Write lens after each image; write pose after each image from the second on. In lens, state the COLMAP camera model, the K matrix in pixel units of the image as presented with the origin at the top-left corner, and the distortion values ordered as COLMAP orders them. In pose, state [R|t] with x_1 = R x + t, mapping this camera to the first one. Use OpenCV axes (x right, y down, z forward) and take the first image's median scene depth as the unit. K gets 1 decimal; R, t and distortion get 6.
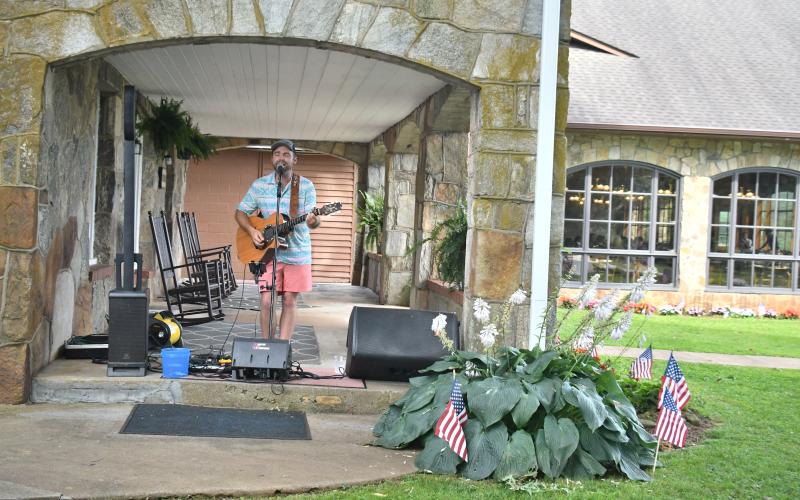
lens RADIAL K [[1042.8, 0, 400.0], [0, 1042.8, 250.0], [0, 0, 1]] dist [-0.002392, -0.014186]
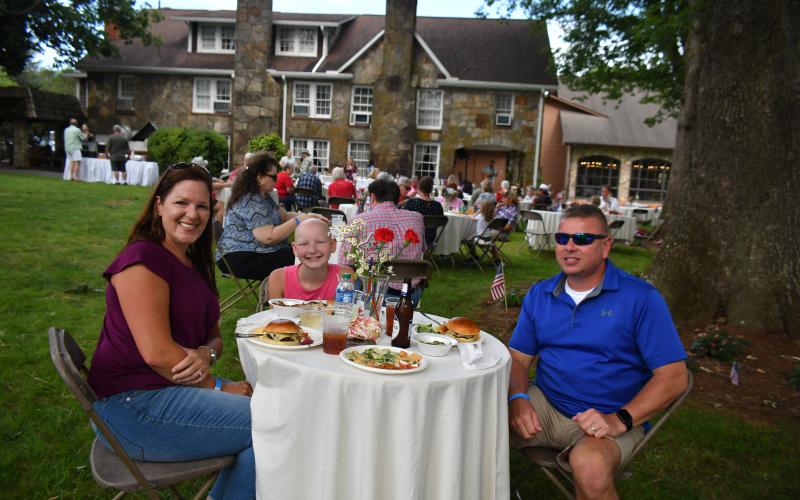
lens RADIAL K [[1042.8, 0, 400.0], [0, 1042.8, 250.0], [0, 0, 1]] dist [-0.002392, -0.014186]
pose [[0.988356, 0.033348, -0.148462, 0.105443], [-0.025877, 0.998313, 0.051973, 0.039763], [0.149945, -0.047526, 0.987551, -1.940519]]
